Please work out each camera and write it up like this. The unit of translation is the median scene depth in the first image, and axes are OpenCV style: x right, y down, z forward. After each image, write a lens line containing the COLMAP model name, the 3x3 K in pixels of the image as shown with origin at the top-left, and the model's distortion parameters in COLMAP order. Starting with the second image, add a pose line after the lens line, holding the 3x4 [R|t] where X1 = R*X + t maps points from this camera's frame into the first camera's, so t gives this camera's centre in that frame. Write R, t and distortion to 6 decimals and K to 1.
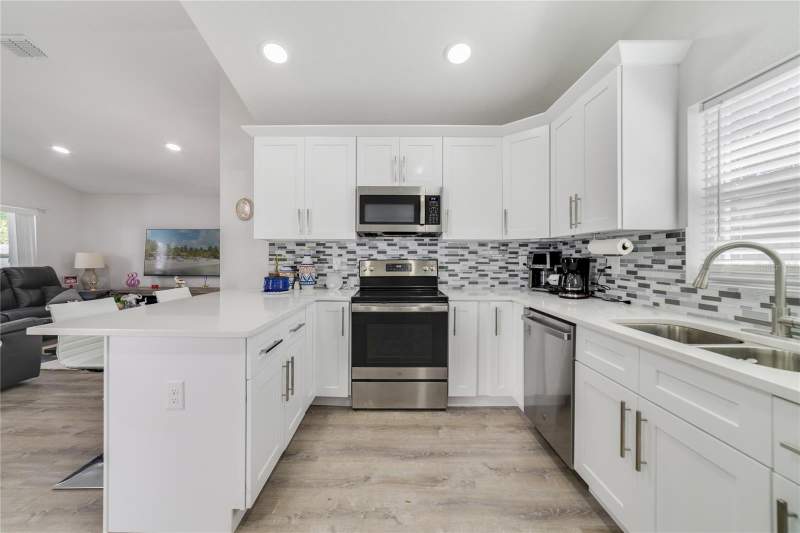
lens RADIAL K [[311.3, 0, 397.9], [0, 311.3, 257.5], [0, 0, 1]] dist [-0.000623, 0.000238]
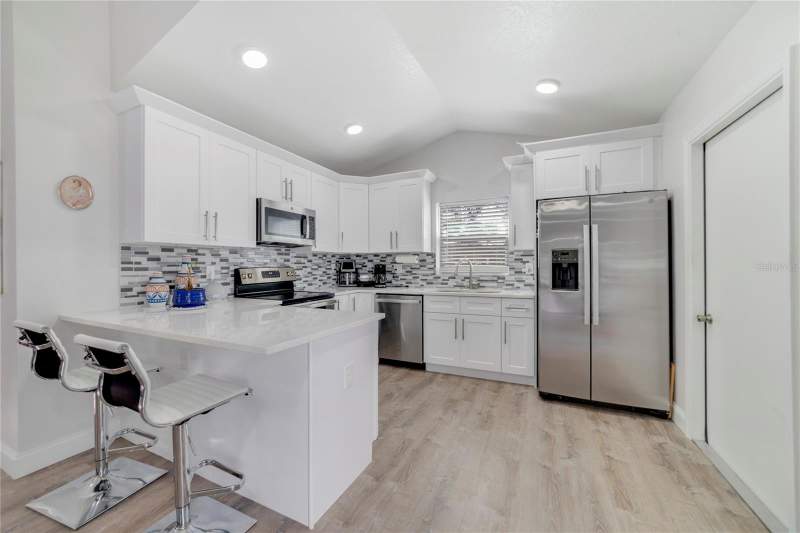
lens RADIAL K [[311.3, 0, 397.9], [0, 311.3, 257.5], [0, 0, 1]] dist [-0.000623, 0.000238]
pose [[0.433304, 0.016700, 0.901093, -0.779498], [0.004930, 0.999769, -0.020900, -0.002209], [-0.901235, 0.013499, 0.433121, 0.114528]]
